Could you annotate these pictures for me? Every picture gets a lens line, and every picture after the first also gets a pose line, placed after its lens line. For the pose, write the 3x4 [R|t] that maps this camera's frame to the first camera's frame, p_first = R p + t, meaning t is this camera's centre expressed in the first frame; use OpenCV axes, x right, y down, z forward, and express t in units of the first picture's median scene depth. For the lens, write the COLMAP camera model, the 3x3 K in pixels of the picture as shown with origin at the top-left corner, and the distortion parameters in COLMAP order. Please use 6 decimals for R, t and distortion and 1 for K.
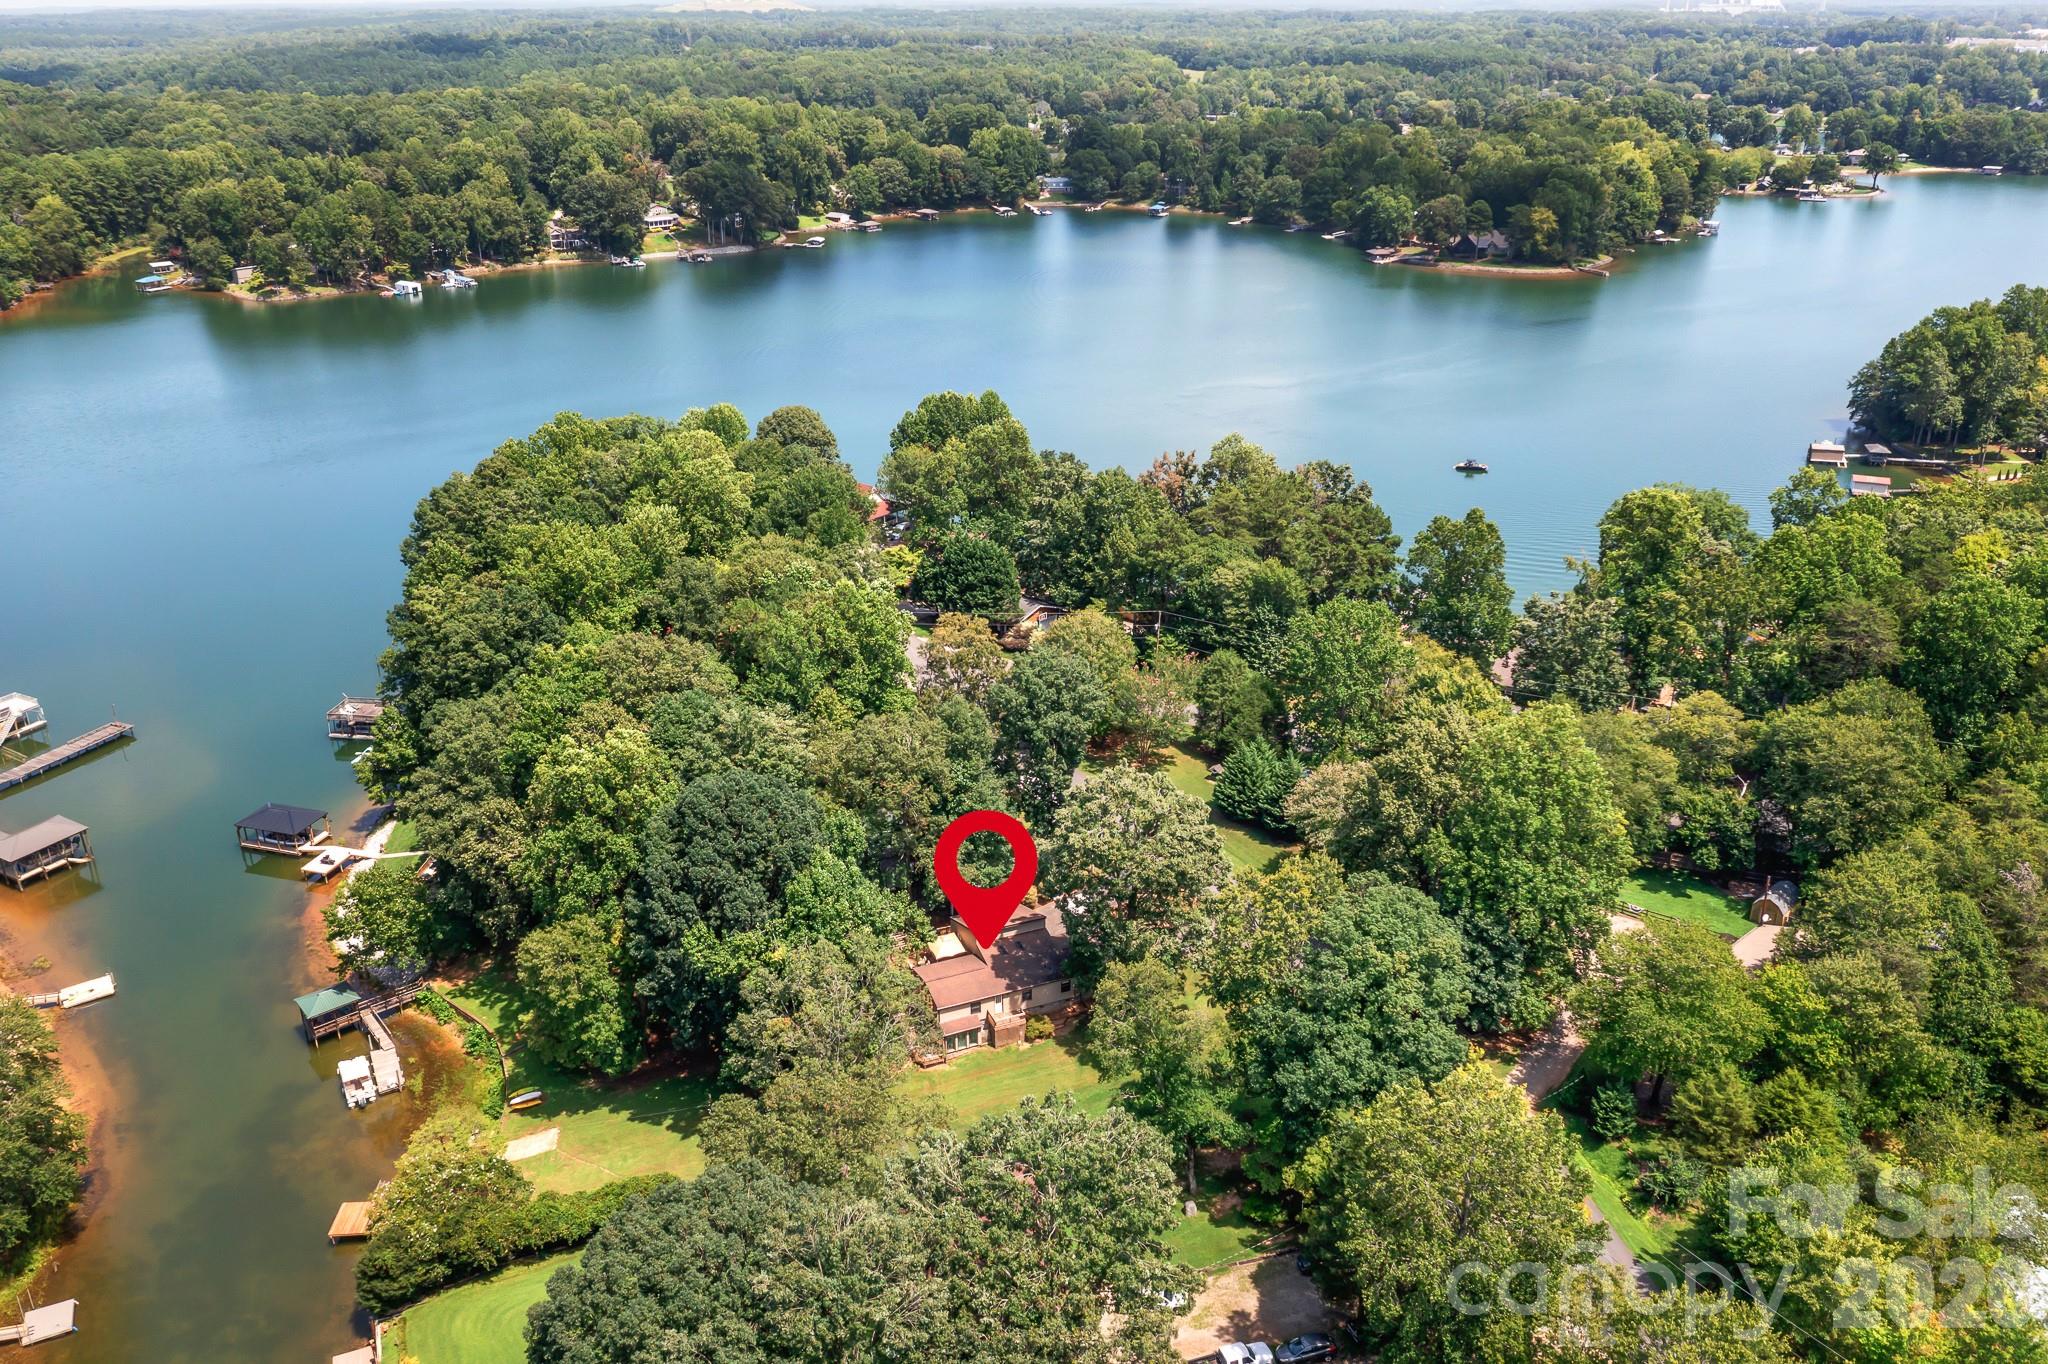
lens RADIAL K [[1599.4, 0, 1024.0], [0, 1599.4, 682.0], [0, 0, 1]] dist [-0.011584, 0.002110]
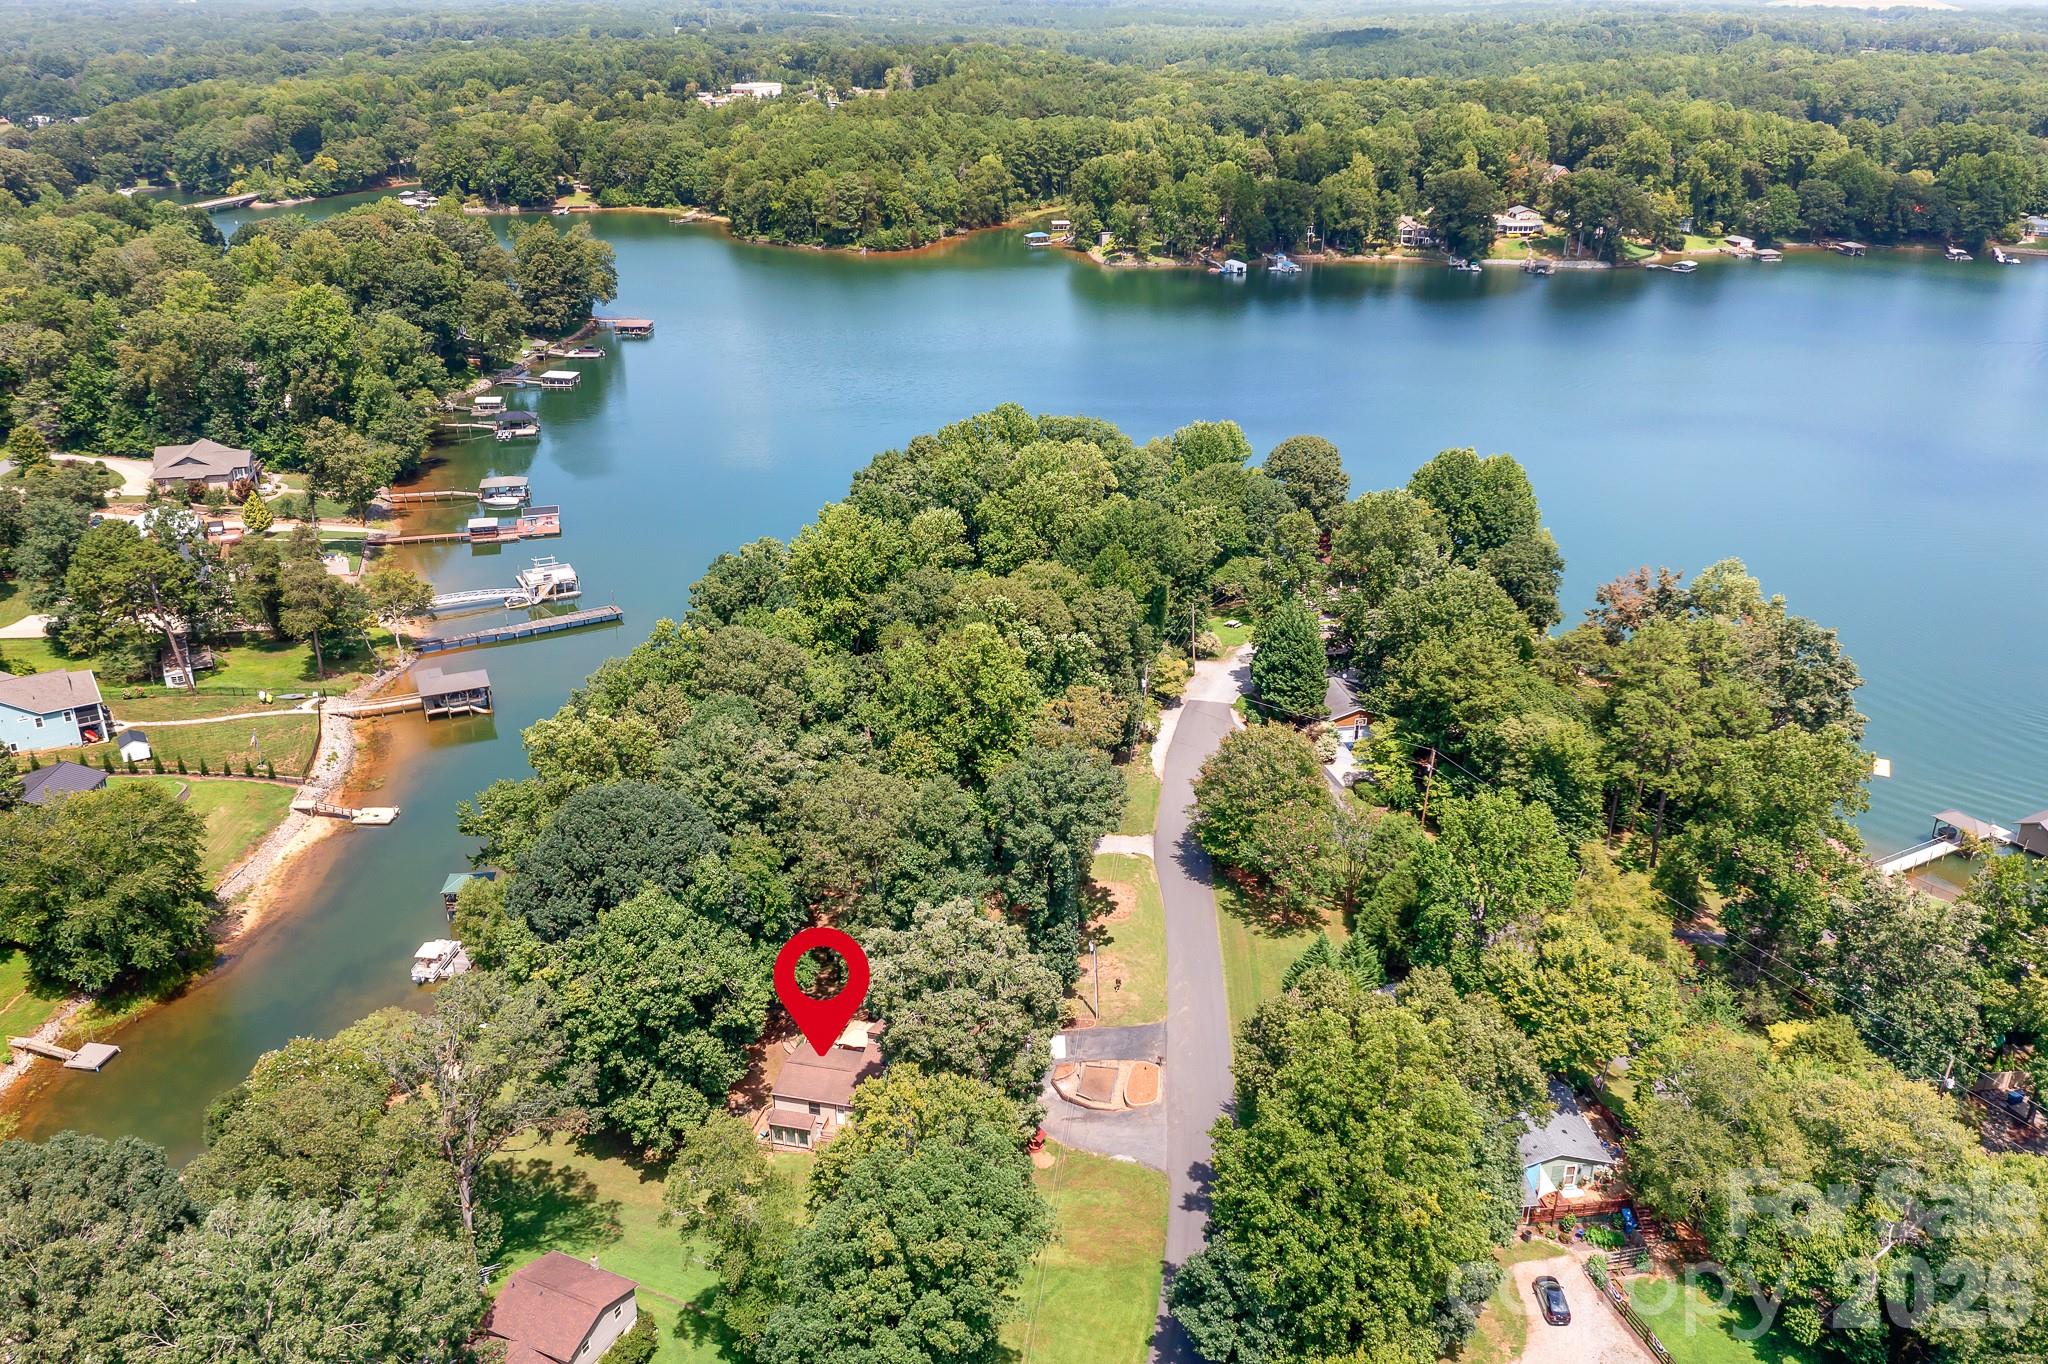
lens RADIAL K [[1599.4, 0, 1024.0], [0, 1599.4, 682.0], [0, 0, 1]] dist [-0.011584, 0.002110]
pose [[0.811759, 0.242649, -0.531195, 0.111984], [-0.239878, 0.967859, 0.075541, -0.029399], [0.532452, 0.066101, 0.843875, 0.063545]]
